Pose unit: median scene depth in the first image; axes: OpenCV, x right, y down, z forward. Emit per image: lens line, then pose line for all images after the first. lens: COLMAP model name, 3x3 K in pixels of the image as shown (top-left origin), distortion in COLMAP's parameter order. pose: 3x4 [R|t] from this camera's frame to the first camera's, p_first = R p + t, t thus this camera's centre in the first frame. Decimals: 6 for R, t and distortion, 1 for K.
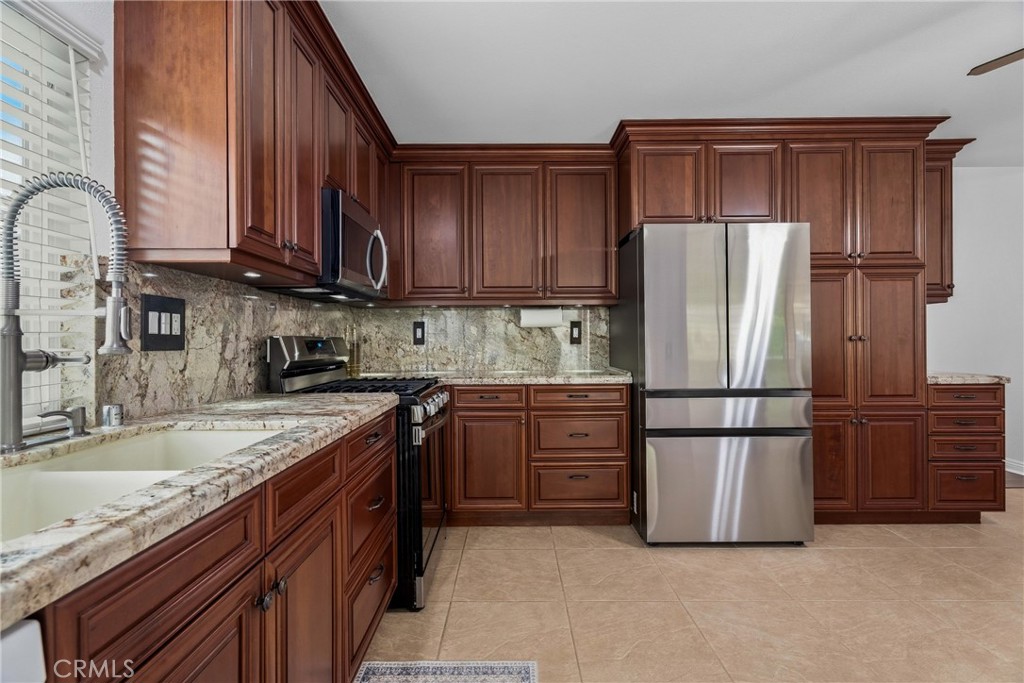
lens RADIAL K [[454.0, 0, 512.0], [0, 454.0, 341.5], [0, 0, 1]] dist [0.002181, 0.000259]
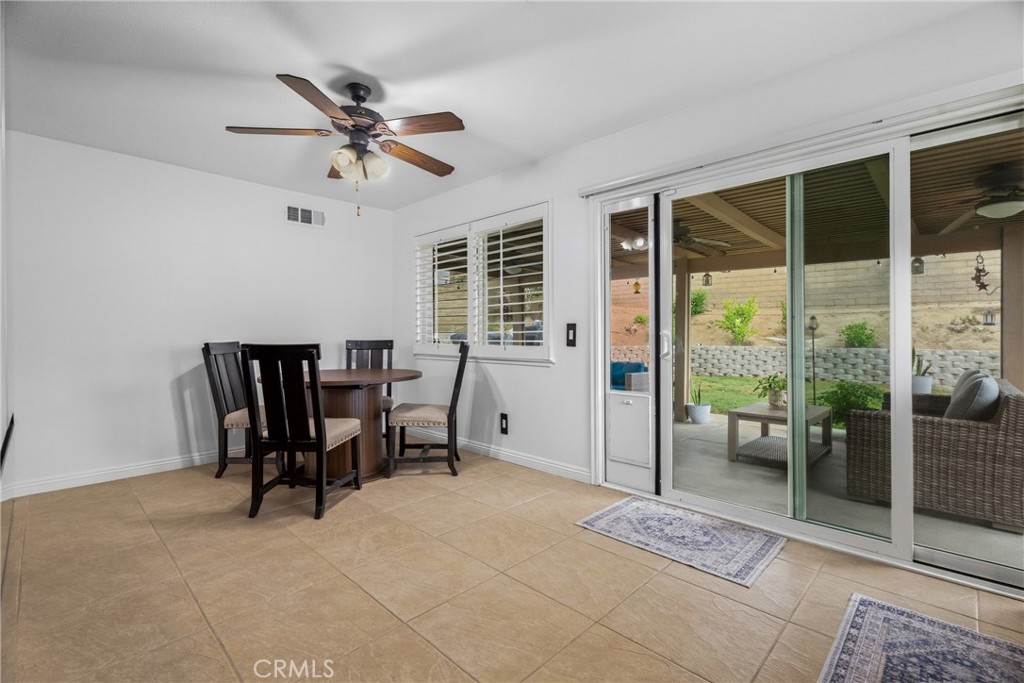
lens RADIAL K [[455.2, 0, 508.2], [0, 455.2, 328.9], [0, 0, 1]] dist [-0.001381, -0.000020]
pose [[-0.712780, 0.014231, 0.701243, -0.085377], [0.010462, 0.999899, -0.009657, 0.023402], [-0.701309, 0.000453, -0.712857, 0.892123]]
